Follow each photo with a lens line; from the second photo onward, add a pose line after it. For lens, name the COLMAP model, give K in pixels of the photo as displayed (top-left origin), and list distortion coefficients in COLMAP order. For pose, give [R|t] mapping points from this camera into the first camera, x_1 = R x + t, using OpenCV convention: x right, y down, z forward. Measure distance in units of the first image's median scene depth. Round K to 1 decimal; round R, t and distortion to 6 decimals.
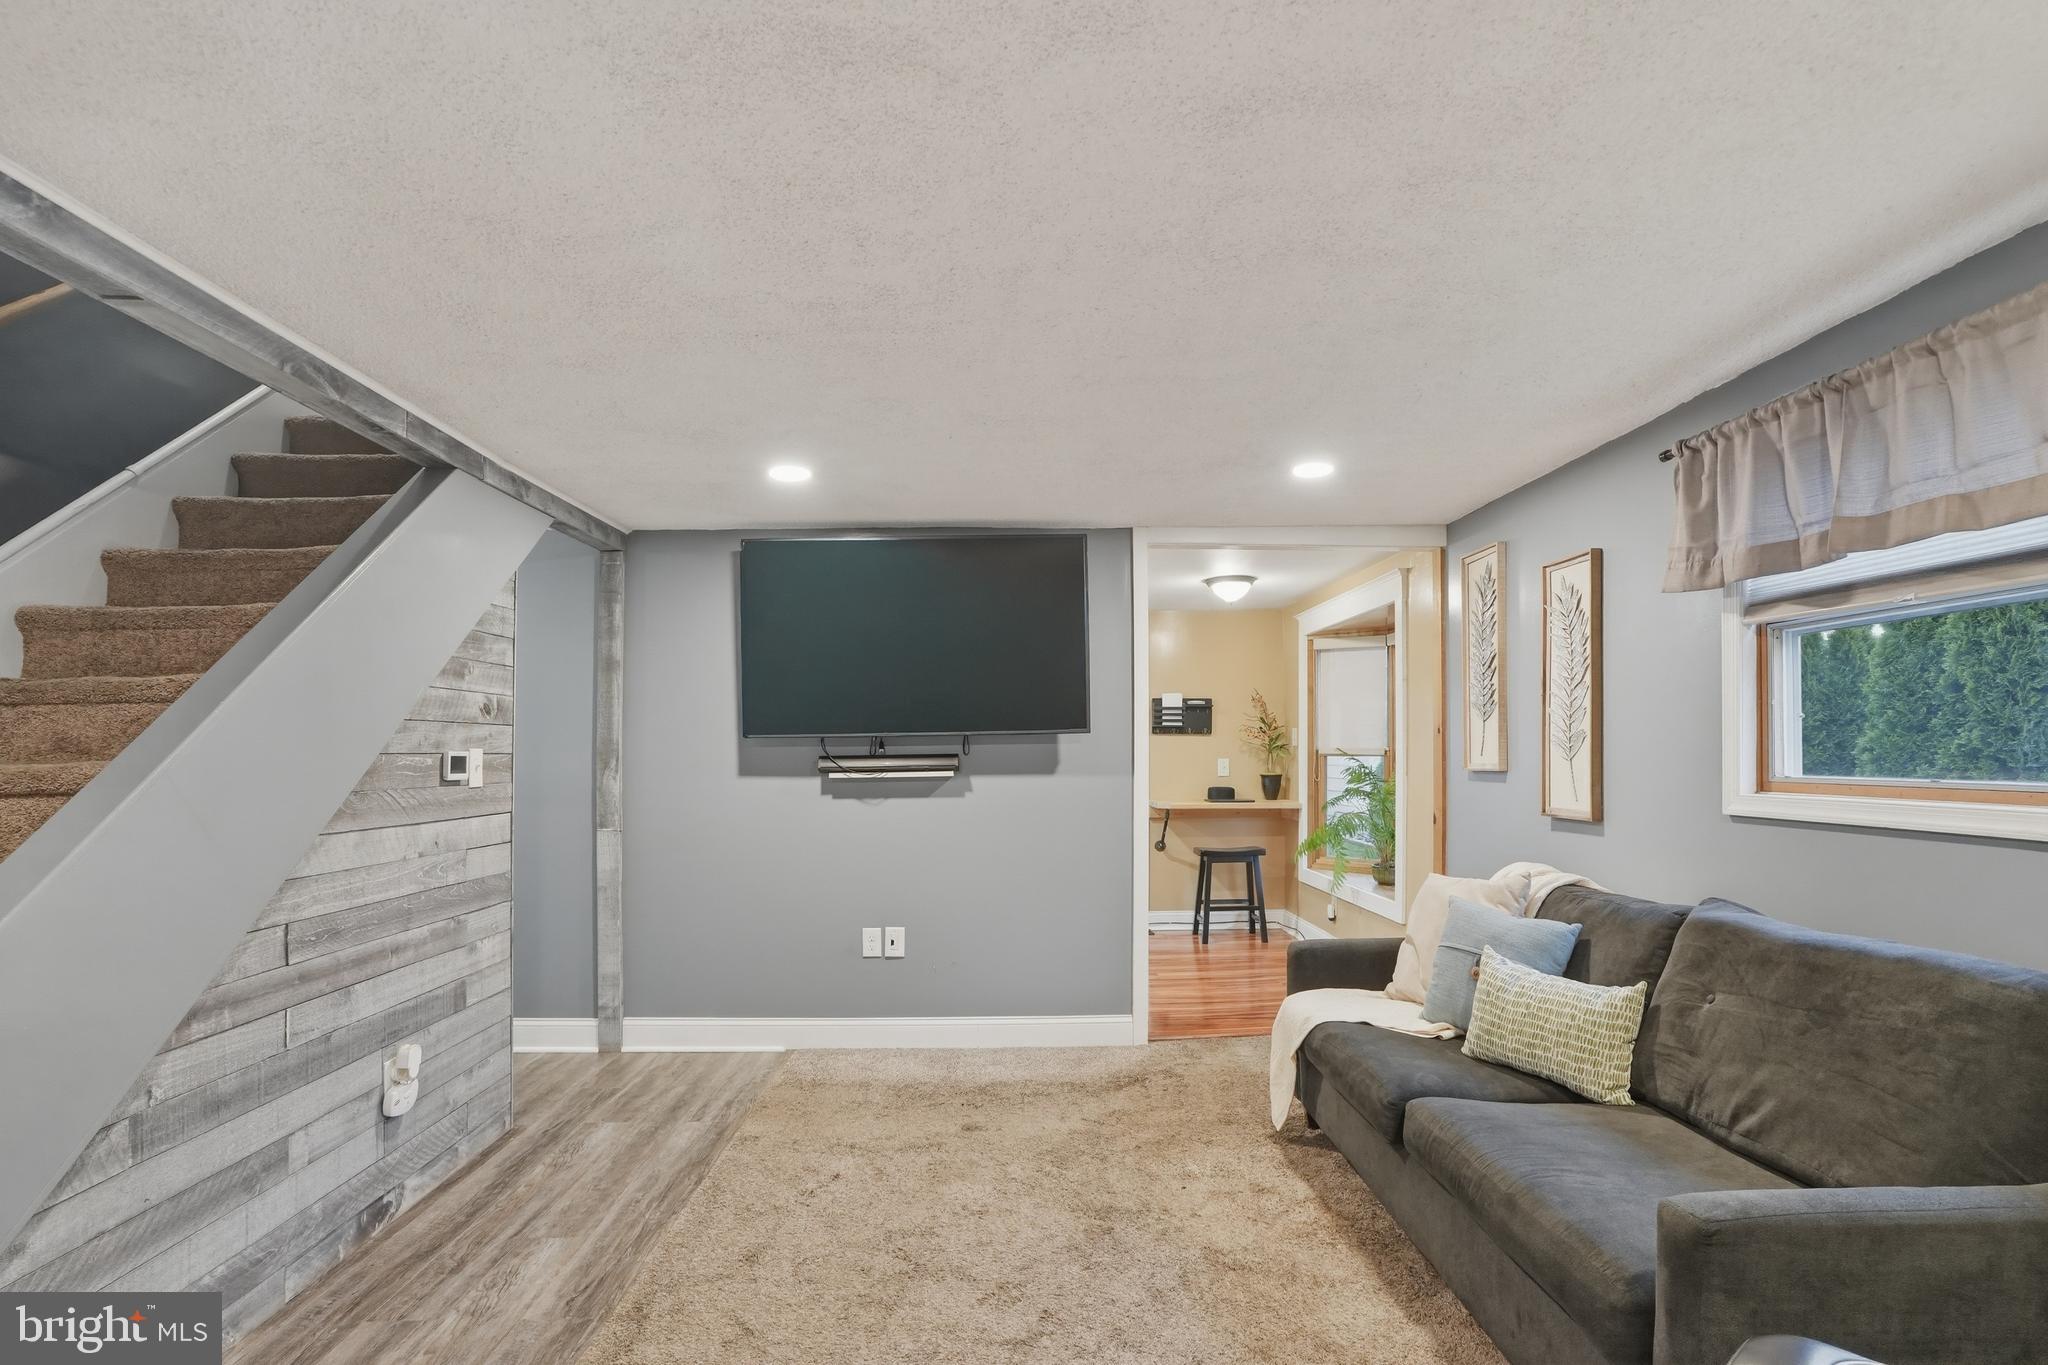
lens RADIAL K [[985.6, 0, 1026.1], [0, 985.6, 721.6], [0, 0, 1]] dist [-0.077902, 0.035543]
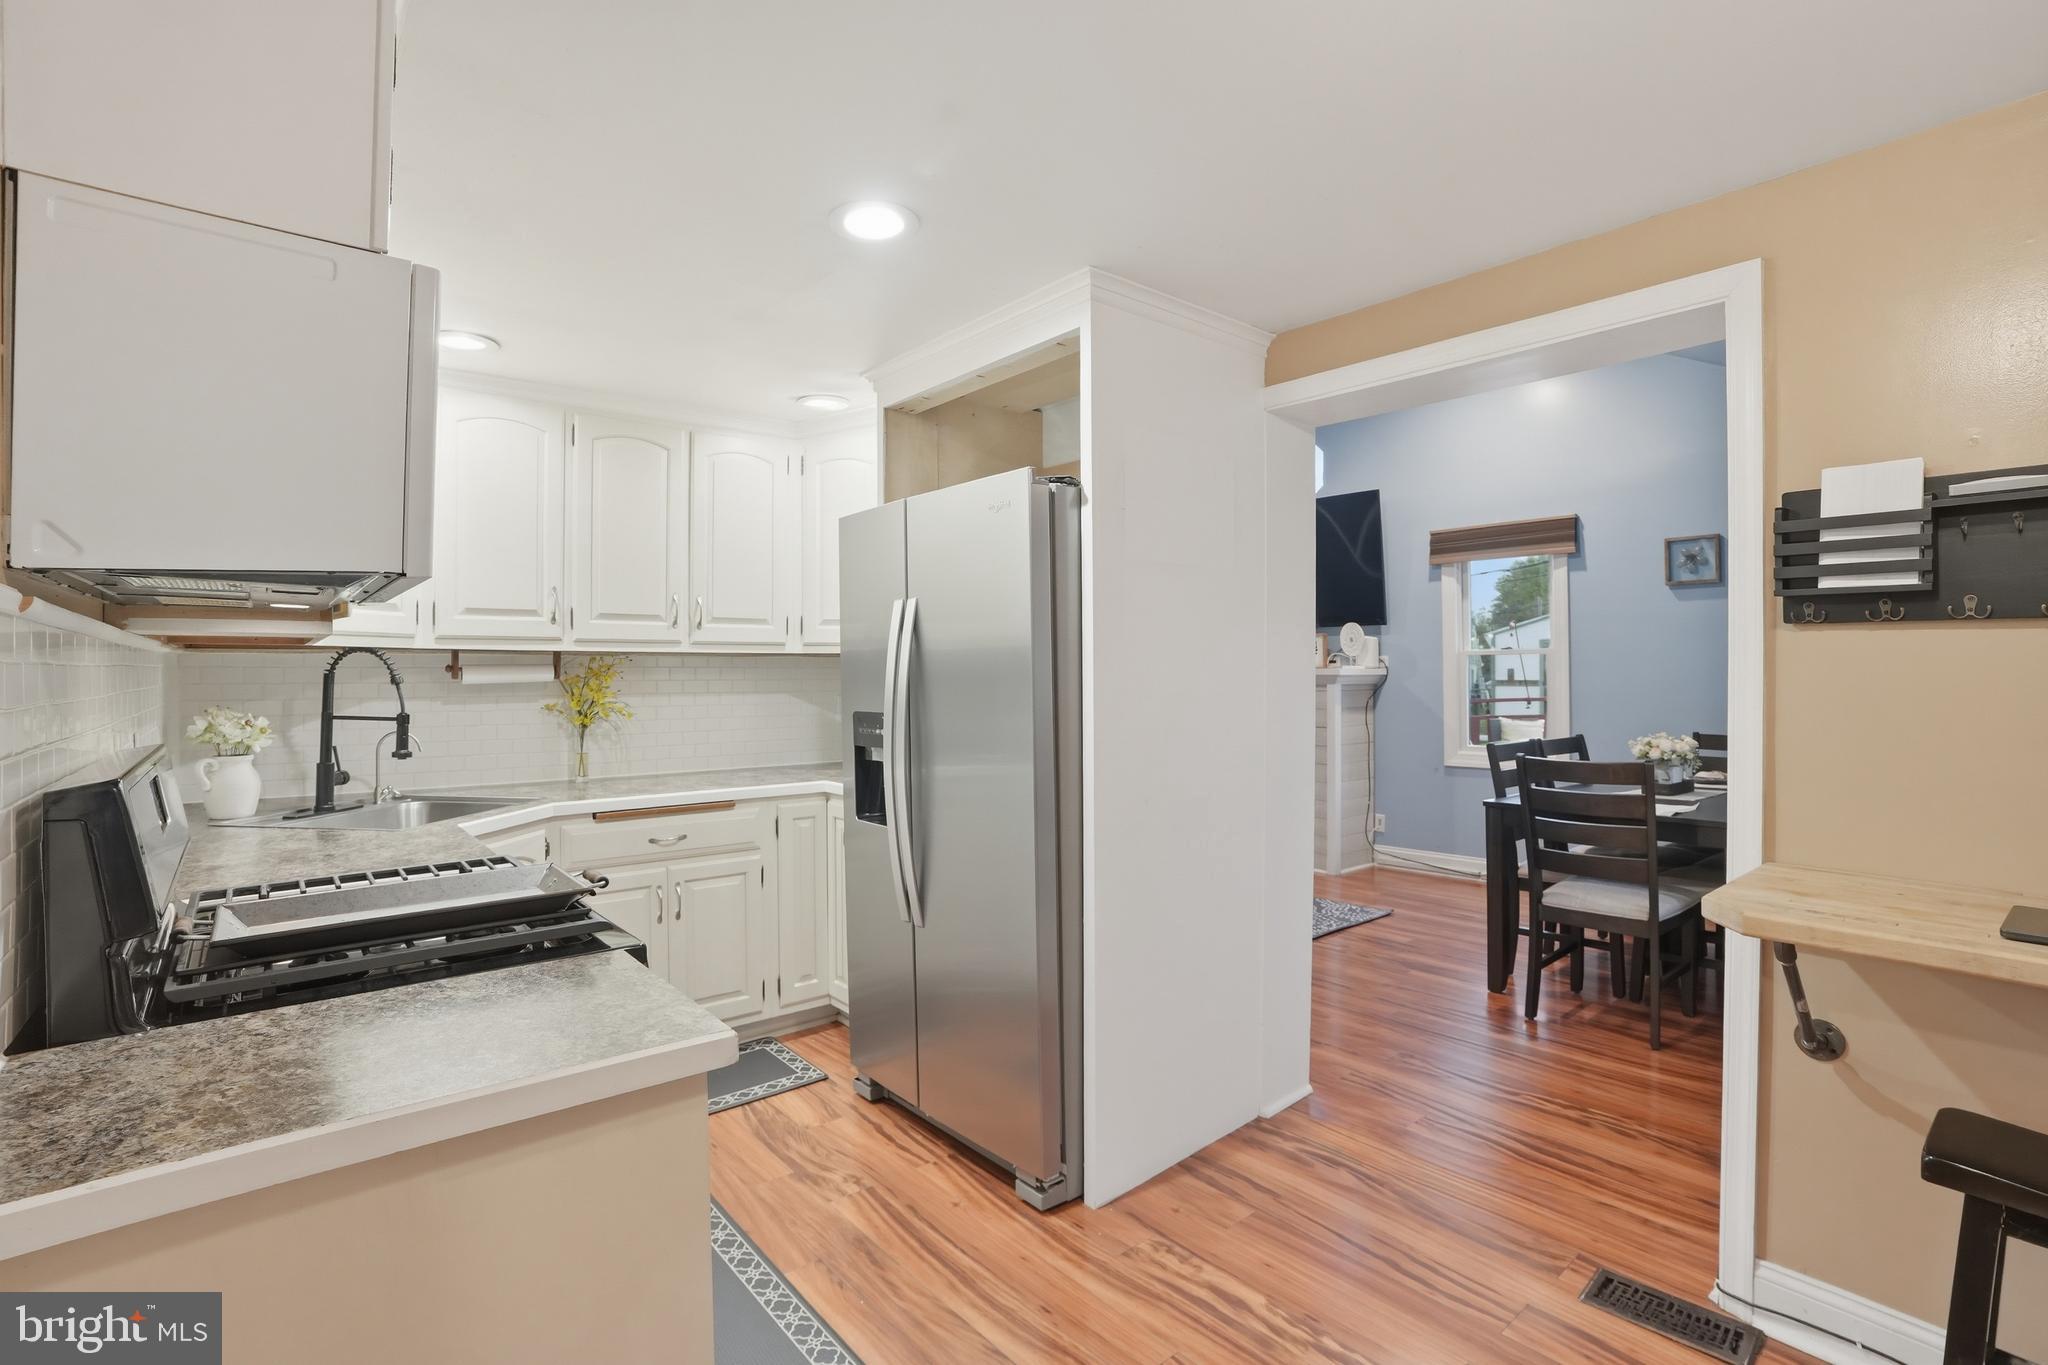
lens RADIAL K [[959.7, 0, 1027.6], [0, 959.7, 676.1], [0, 0, 1]] dist [-0.074221, 0.028484]
pose [[0.615851, 0.001880, -0.787860, 0.434357], [0.025577, 0.999422, 0.022377, 0.033546], [0.787447, -0.033932, 0.615447, 1.469037]]
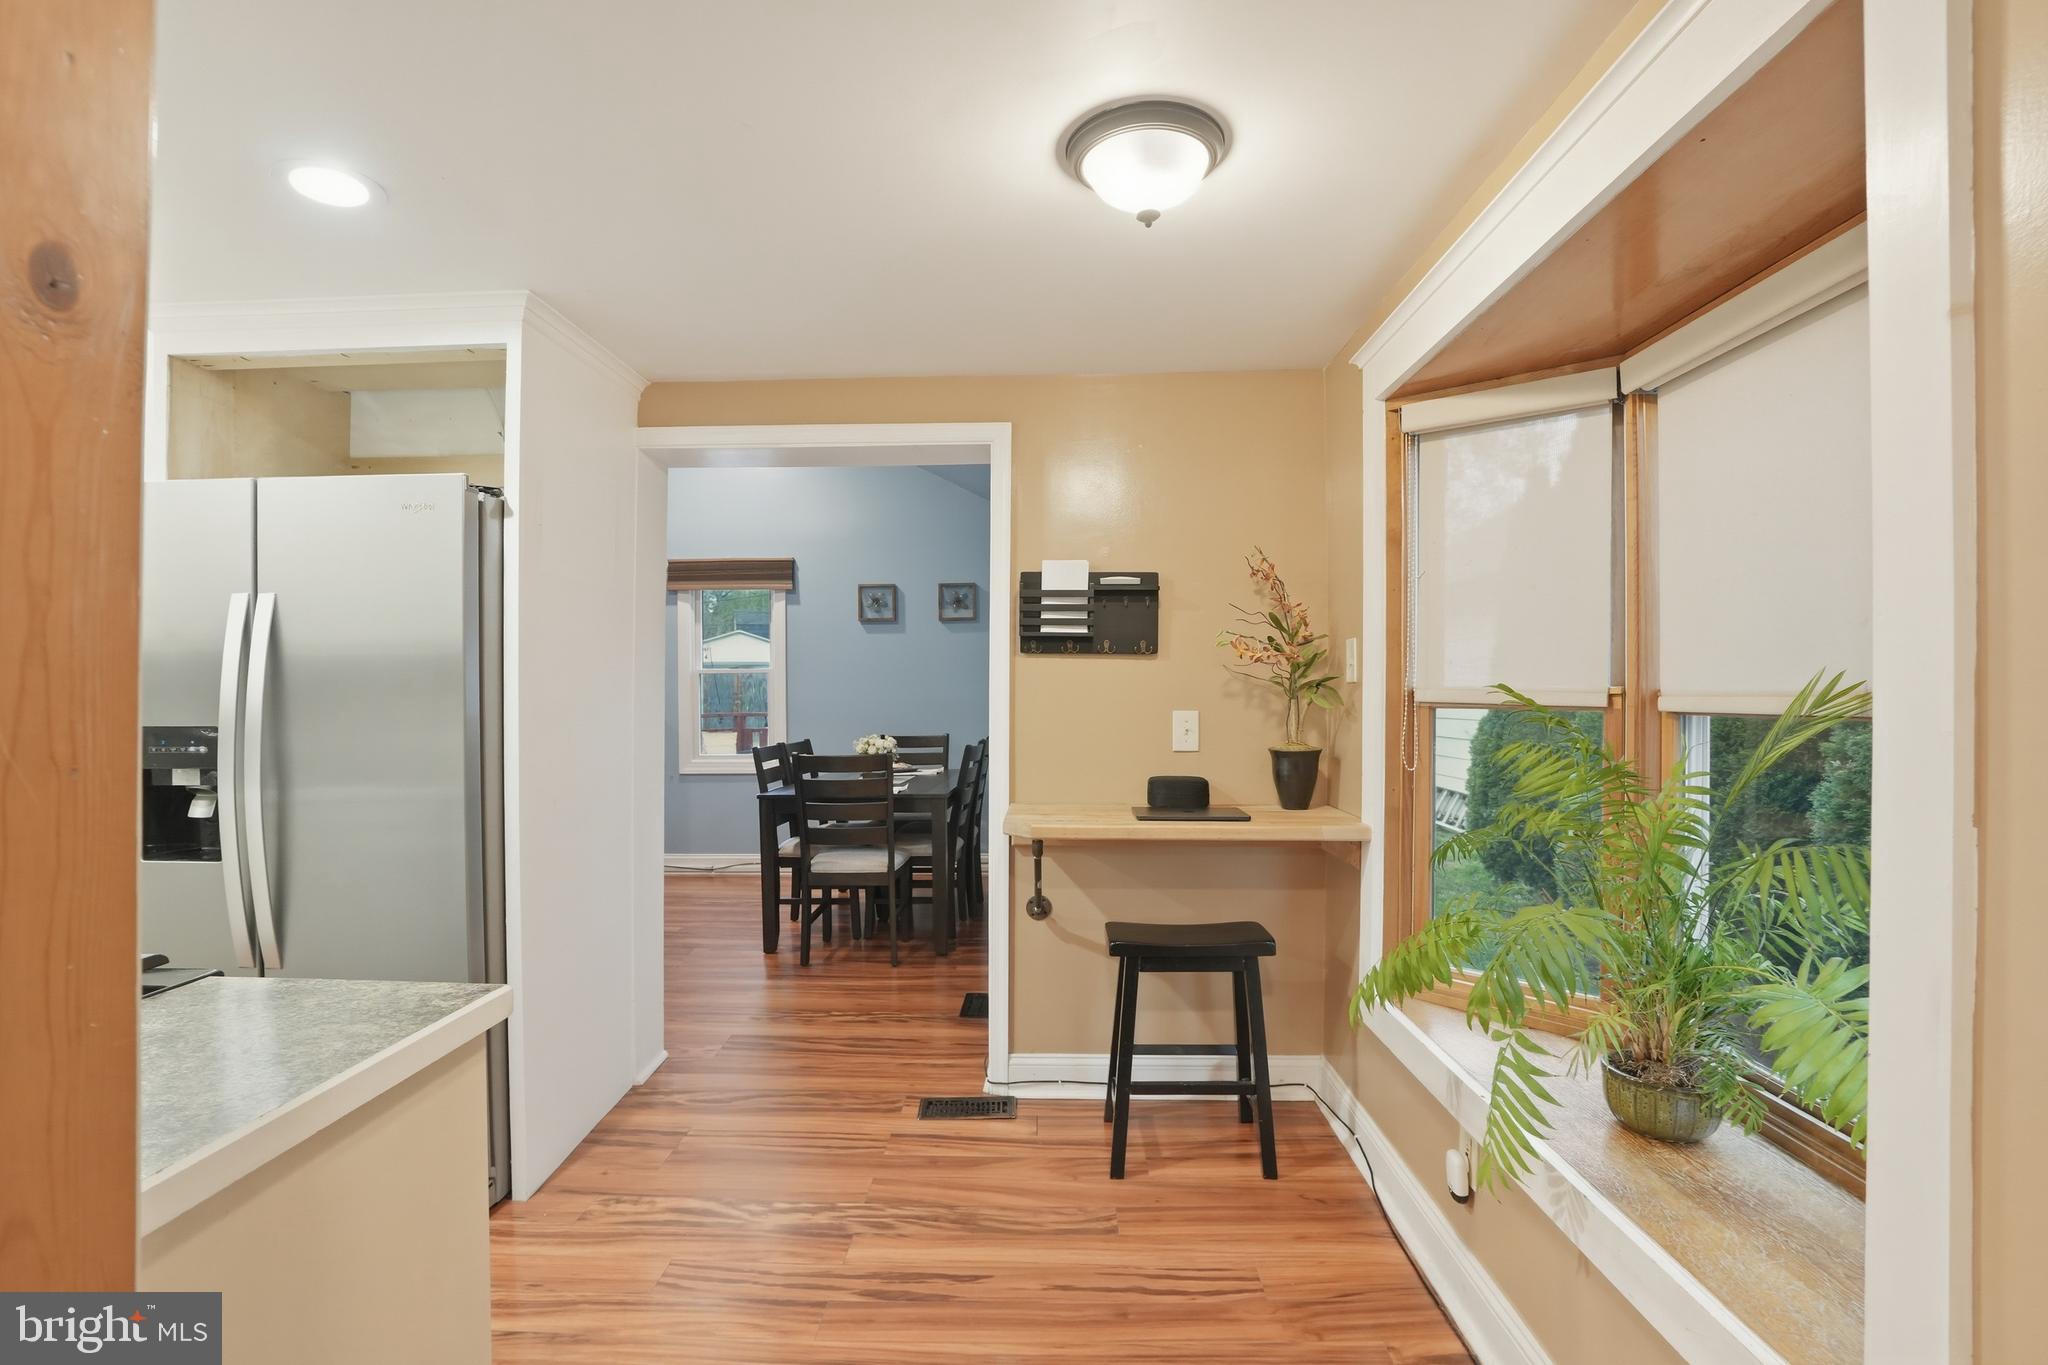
lens RADIAL K [[965.5, 0, 1022.2], [0, 965.5, 695.3], [0, 0, 1]] dist [-0.071363, 0.029835]
pose [[0.998200, 0.000893, -0.059960, 0.335013], [0.001036, 0.999483, 0.032122, 0.037007], [0.059957, -0.032127, 0.997684, 1.237783]]
